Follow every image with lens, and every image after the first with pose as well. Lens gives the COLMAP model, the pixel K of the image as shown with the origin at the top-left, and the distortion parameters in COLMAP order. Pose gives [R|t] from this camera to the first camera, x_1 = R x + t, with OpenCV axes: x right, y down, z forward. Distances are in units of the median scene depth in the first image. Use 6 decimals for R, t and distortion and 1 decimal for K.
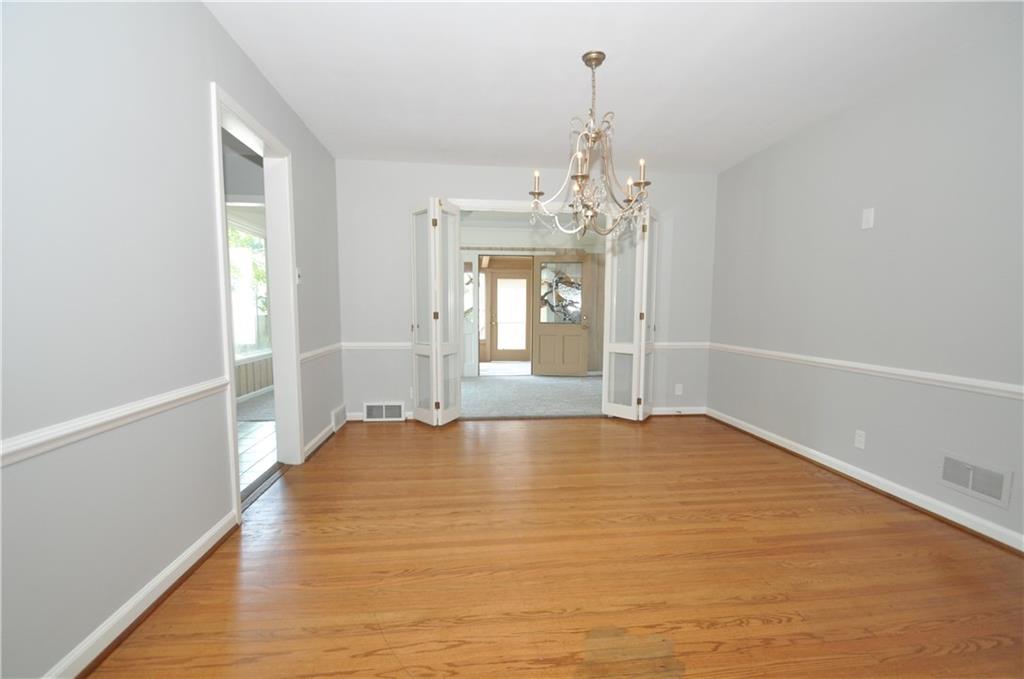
lens RADIAL K [[443.8, 0, 510.8], [0, 443.8, 354.1], [0, 0, 1]] dist [0.002886, -0.010384]
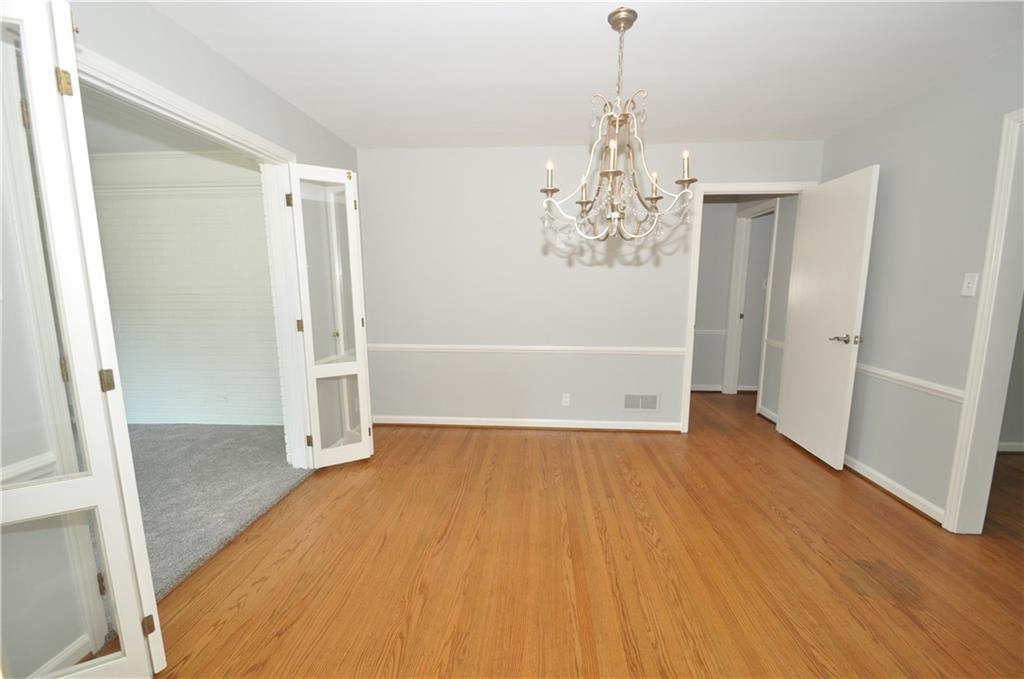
lens RADIAL K [[443.8, 0, 510.8], [0, 443.8, 354.1], [0, 0, 1]] dist [0.002886, -0.010384]
pose [[0.196061, -0.156912, 0.967956, -0.707732], [0.107128, 0.984633, 0.137917, -0.197931], [-0.974722, 0.076655, 0.209858, 1.054812]]
